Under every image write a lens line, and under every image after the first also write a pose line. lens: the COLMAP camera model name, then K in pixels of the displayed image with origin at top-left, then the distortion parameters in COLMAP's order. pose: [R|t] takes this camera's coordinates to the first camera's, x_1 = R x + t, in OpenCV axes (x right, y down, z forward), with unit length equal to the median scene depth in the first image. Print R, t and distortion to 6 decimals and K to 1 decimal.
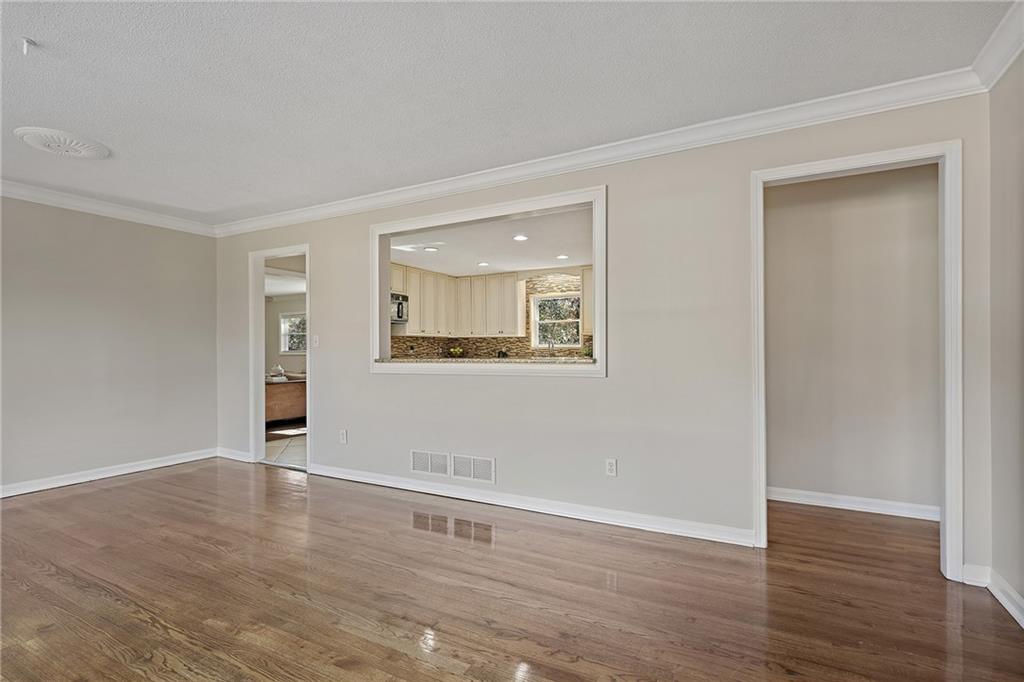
lens RADIAL K [[484.1, 0, 516.1], [0, 484.1, 345.2], [0, 0, 1]] dist [-0.005600, 0.000113]
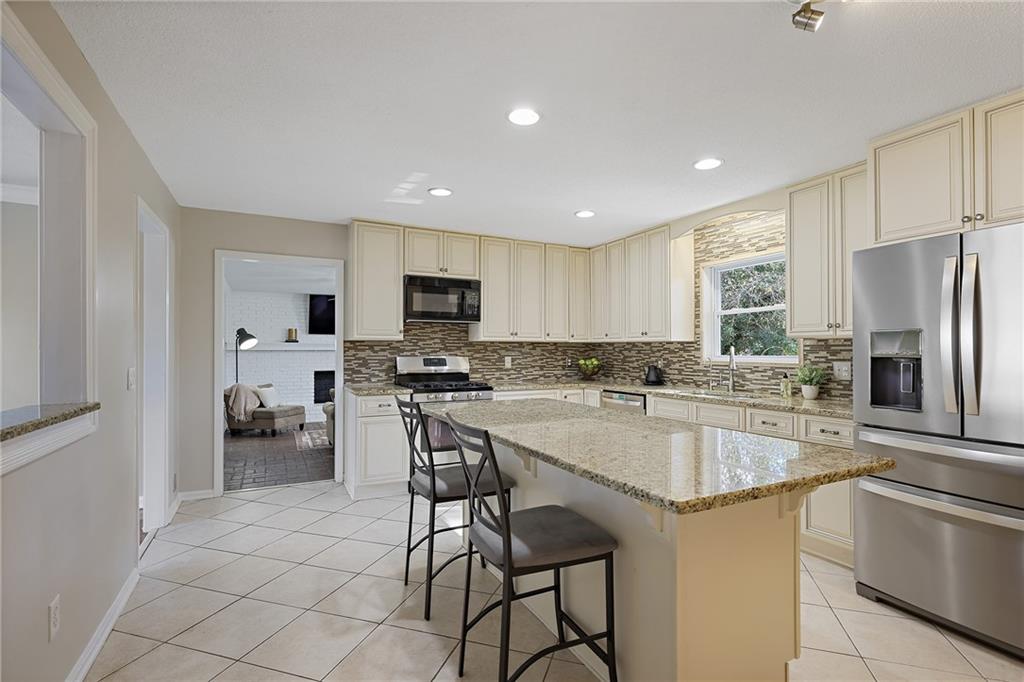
lens RADIAL K [[484.1, 0, 511.2], [0, 484.1, 345.2], [0, 0, 1]] dist [-0.005600, 0.000113]
pose [[0.818058, 0.000223, -0.575135, 0.165443], [0.000493, 0.999999, 0.001090, -0.013703], [0.575135, -0.001175, 0.818058, 0.436339]]
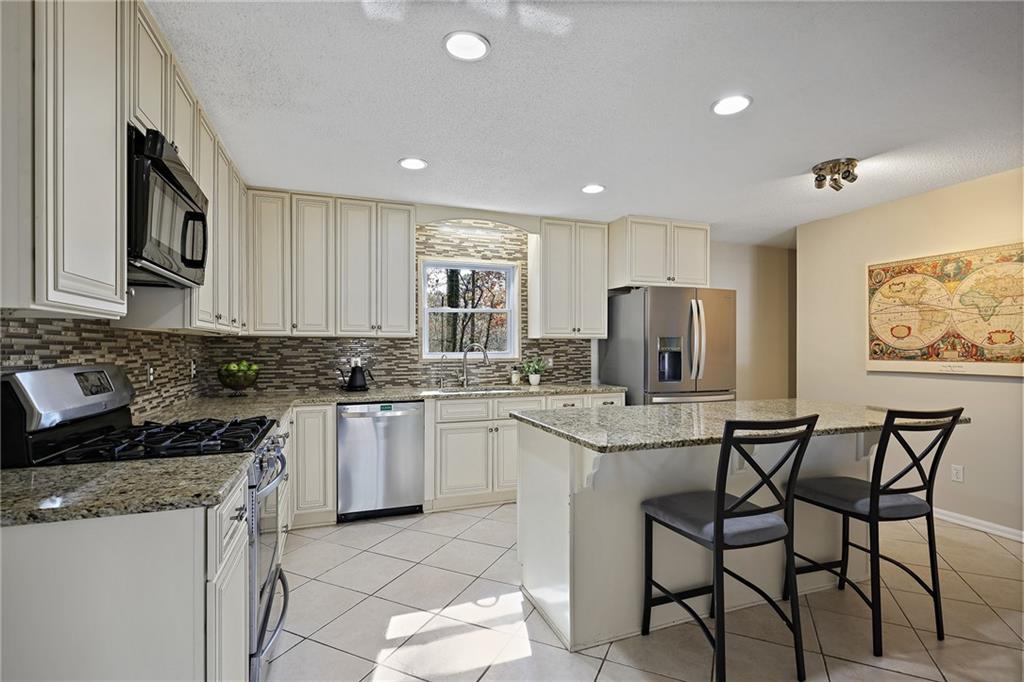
lens RADIAL K [[484.1, 0, 513.7], [0, 484.1, 344.1], [0, 0, 1]] dist [-0.005600, 0.000113]
pose [[0.662178, 0.008236, 0.749302, -0.286631], [-0.009141, 0.999954, -0.002913, -0.010430], [-0.749291, -0.004921, 0.662222, 0.586250]]
